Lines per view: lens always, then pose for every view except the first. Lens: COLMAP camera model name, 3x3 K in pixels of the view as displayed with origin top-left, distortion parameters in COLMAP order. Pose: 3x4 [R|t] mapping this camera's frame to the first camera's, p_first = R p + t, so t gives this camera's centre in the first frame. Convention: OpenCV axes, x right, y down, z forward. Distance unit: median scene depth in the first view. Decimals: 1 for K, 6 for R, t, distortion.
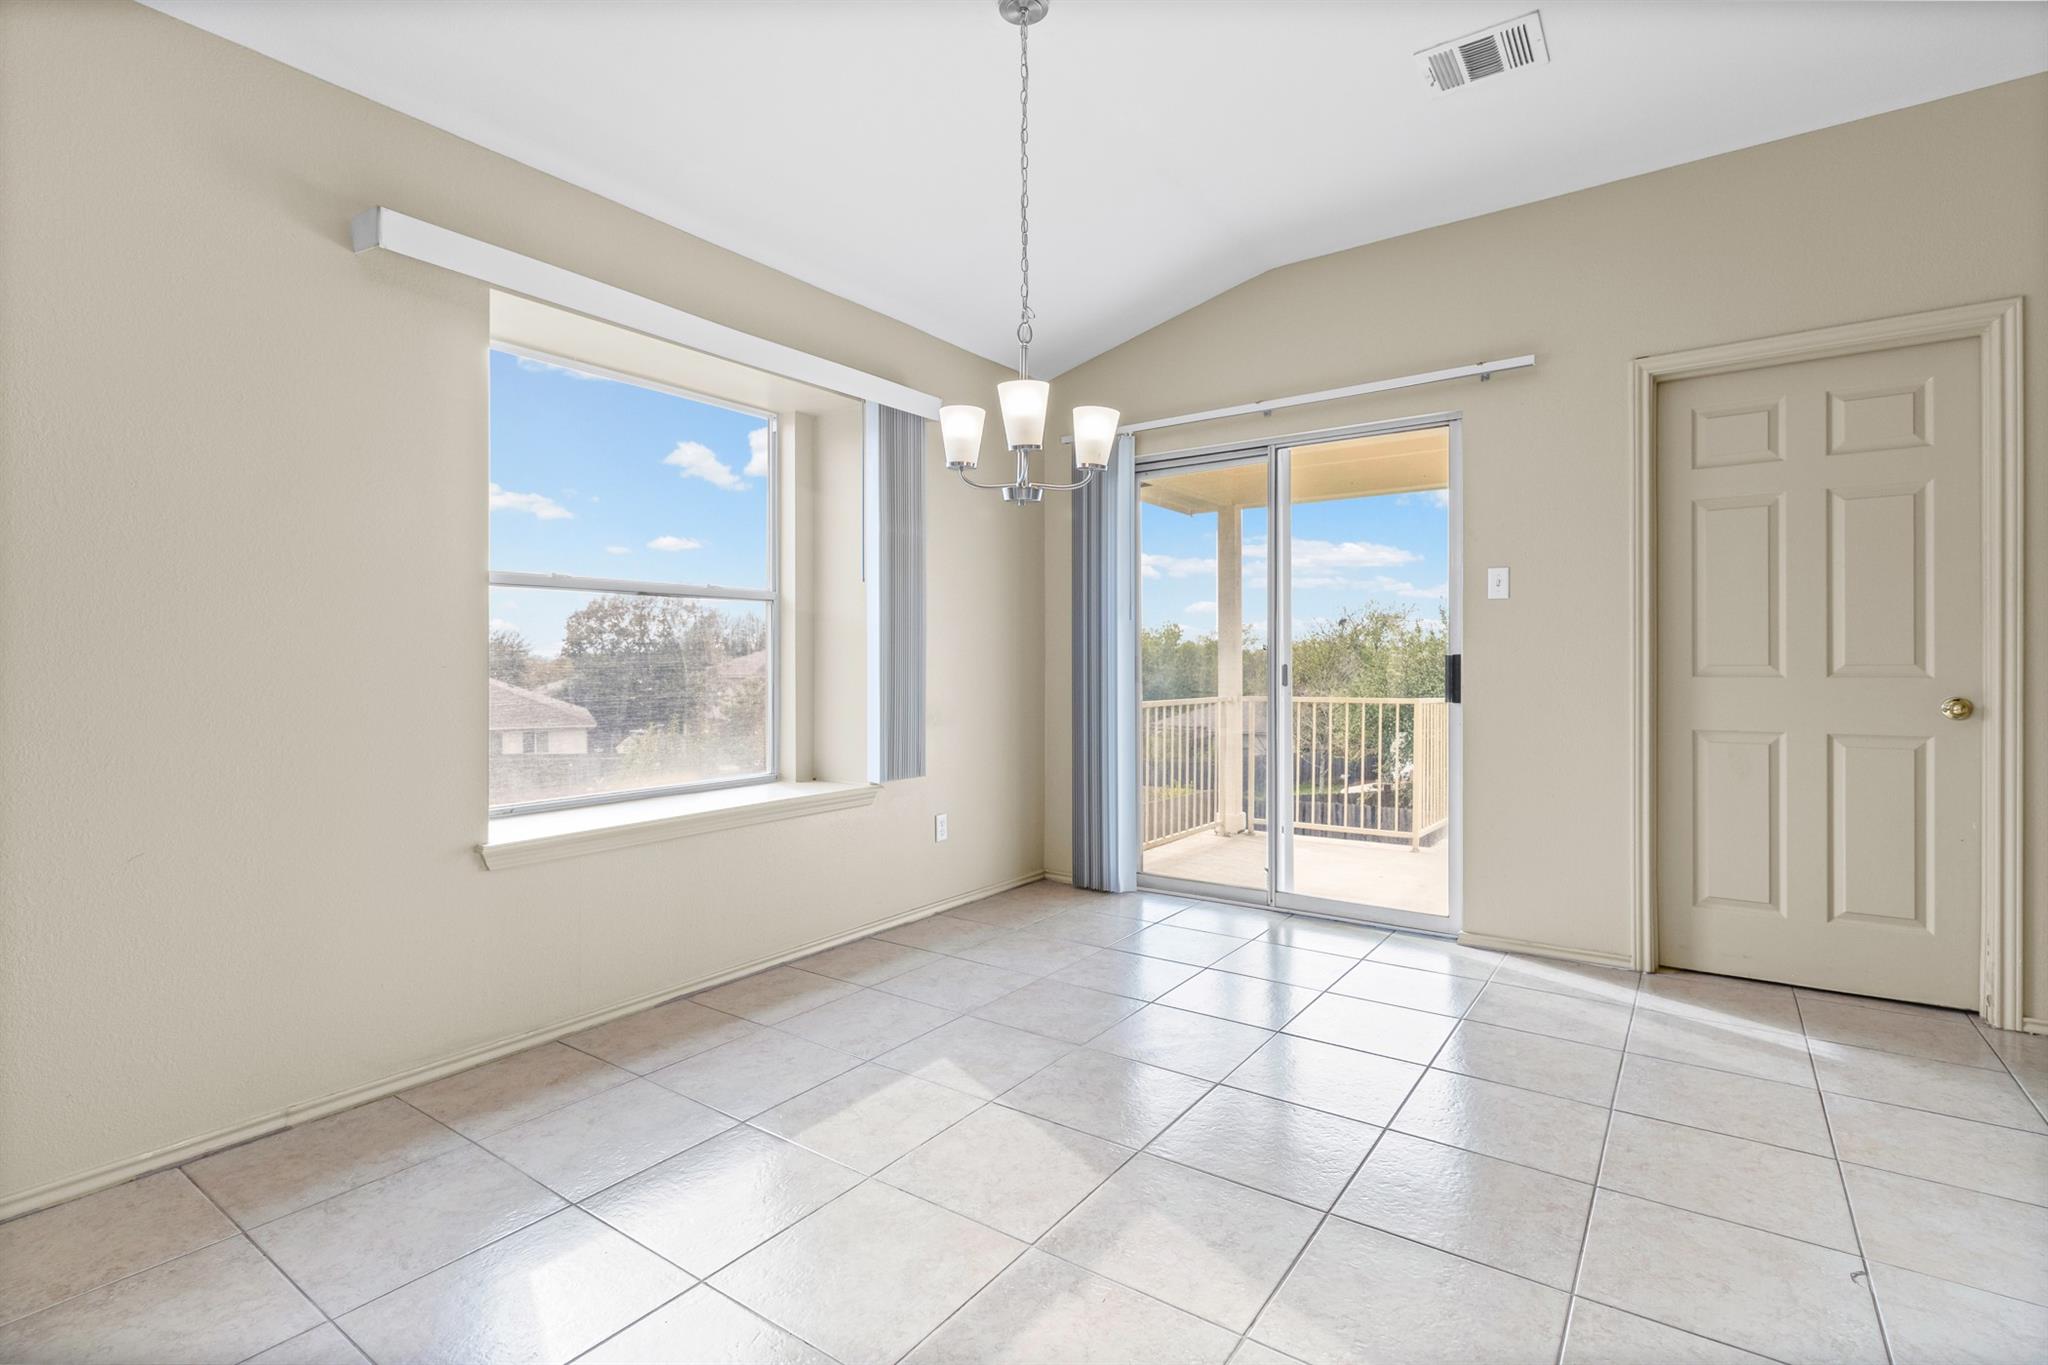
lens RADIAL K [[950.2, 0, 1035.4], [0, 950.2, 666.6], [0, 0, 1]] dist [0.003100, -0.000197]
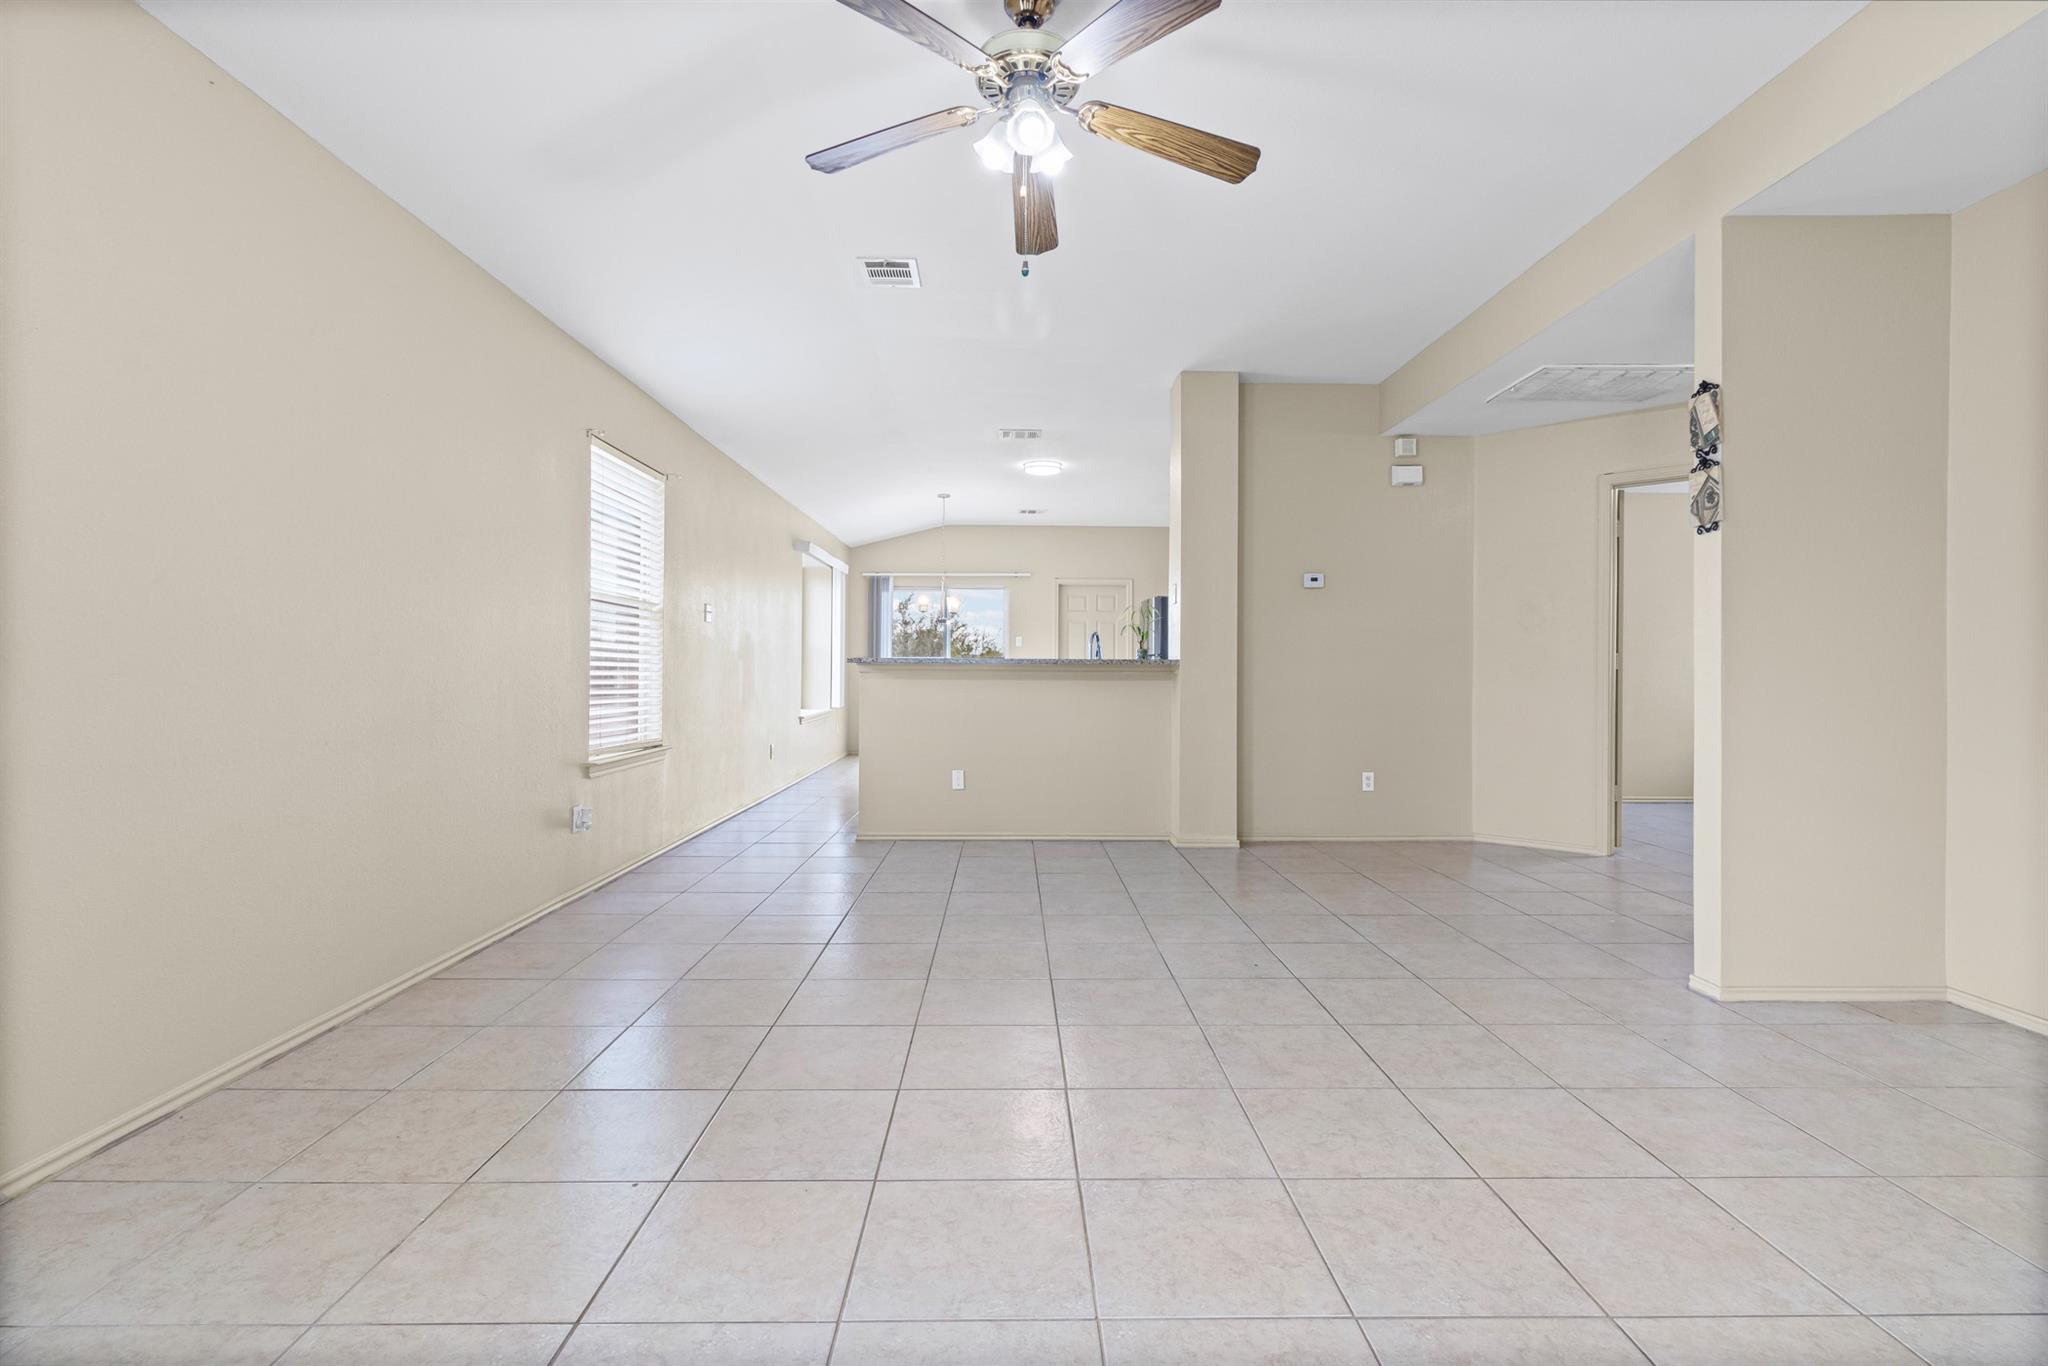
lens RADIAL K [[950.2, 0, 1014.6], [0, 950.2, 662.0], [0, 0, 1]] dist [0.003100, -0.000197]
pose [[0.784674, 0.012662, 0.619779, -1.510529], [-0.008281, 0.999916, -0.009944, 0.015507], [-0.619853, 0.002670, 0.784714, -1.507988]]
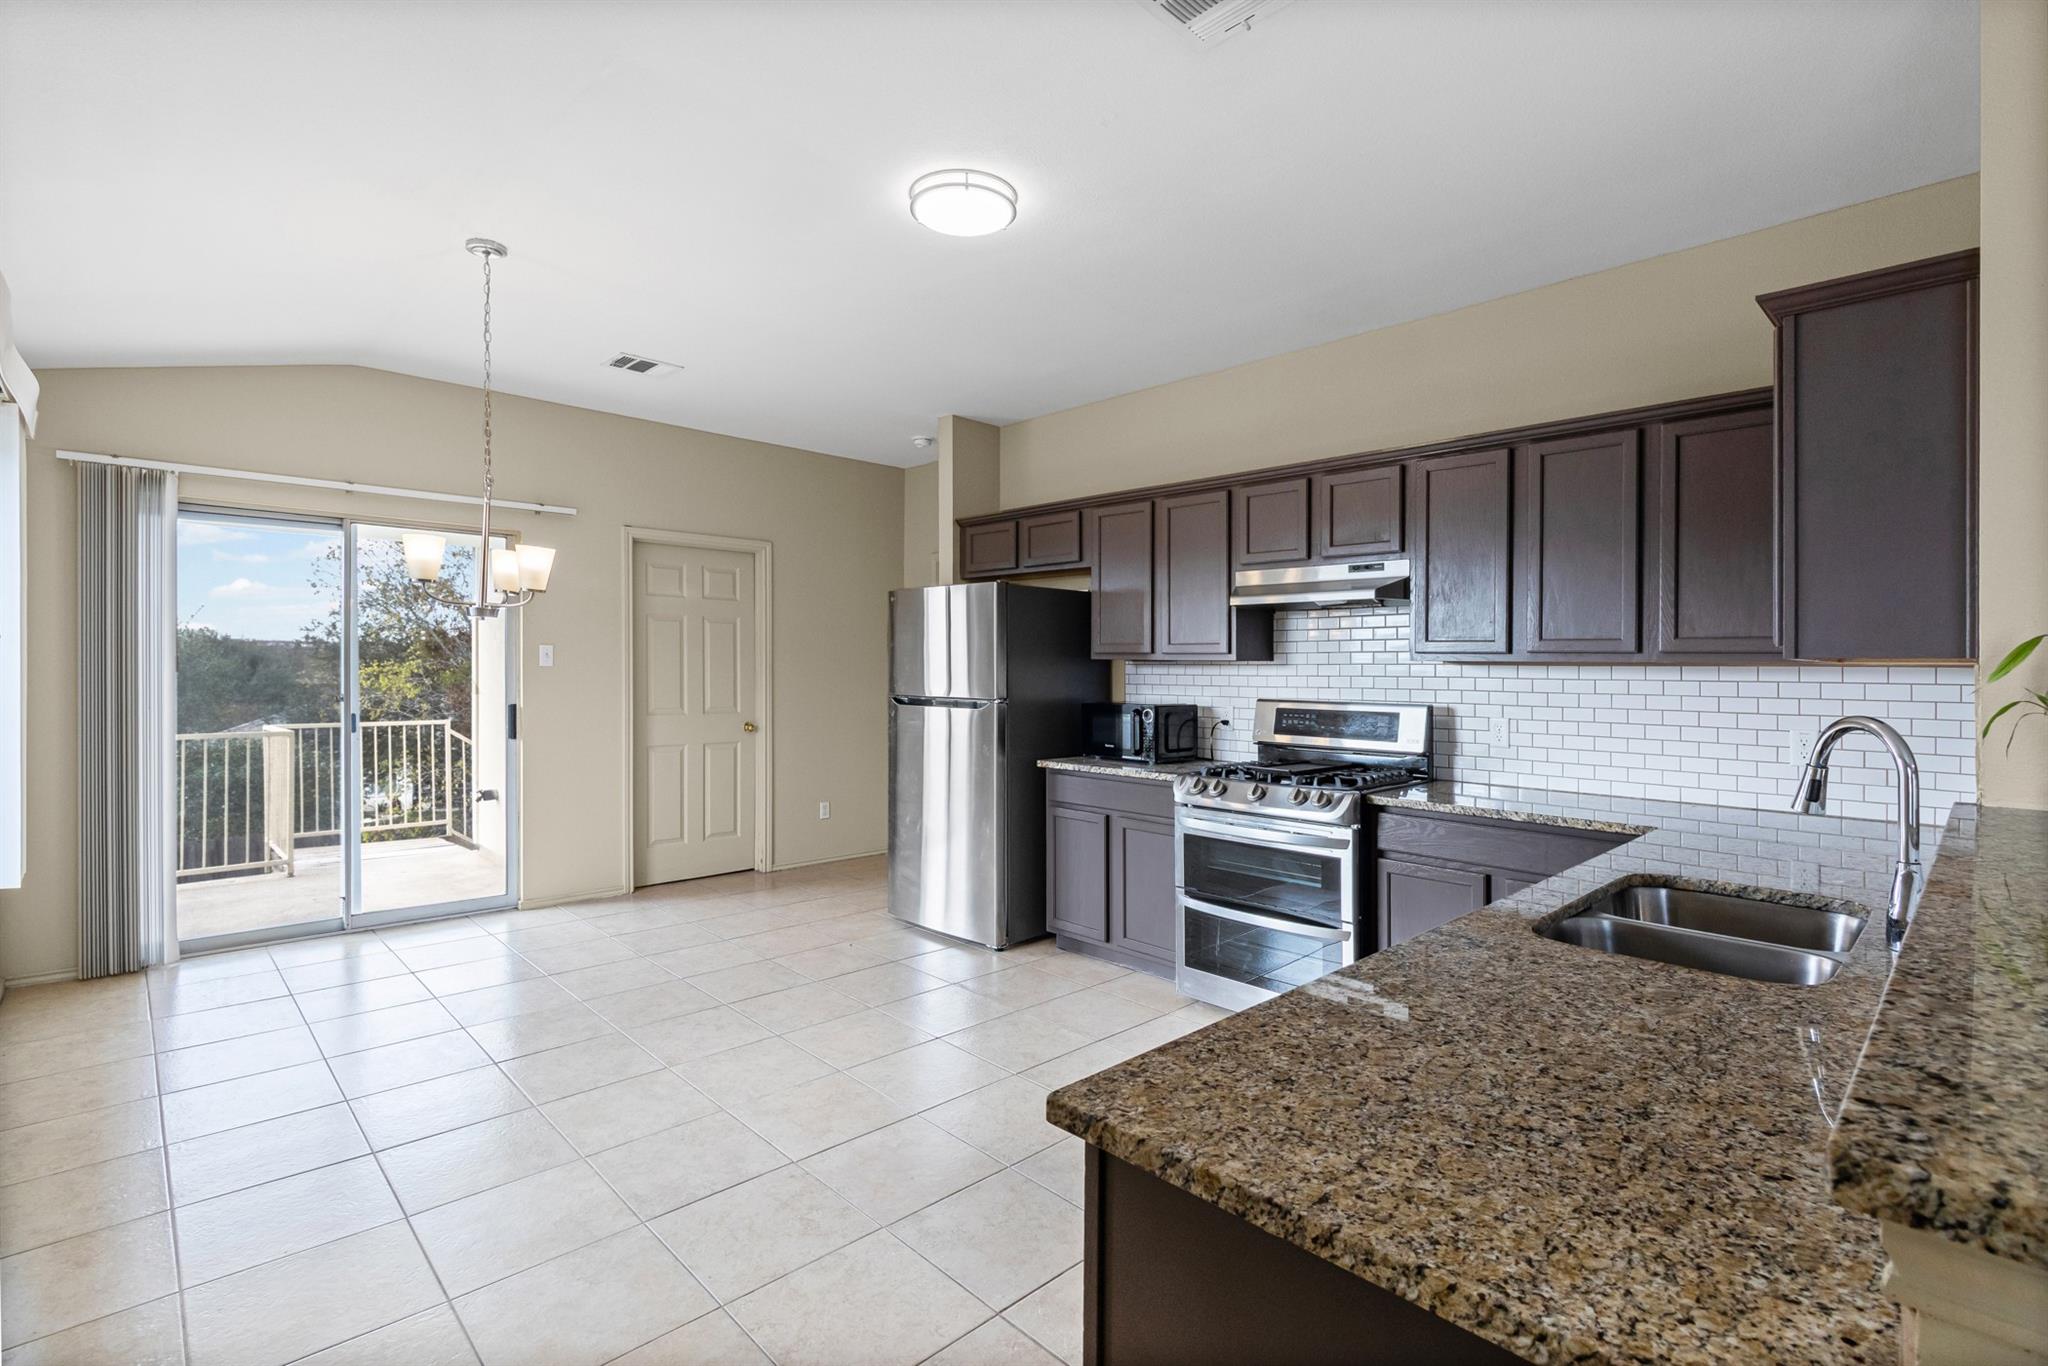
lens RADIAL K [[950.2, 0, 1028.2], [0, 950.2, 682.3], [0, 0, 1]] dist [0.003100, -0.000197]
pose [[0.179852, -0.009152, 0.983651, -0.813665], [-0.014509, 0.999823, 0.011955, -0.074835], [-0.983587, -0.016422, 0.179687, 0.010973]]
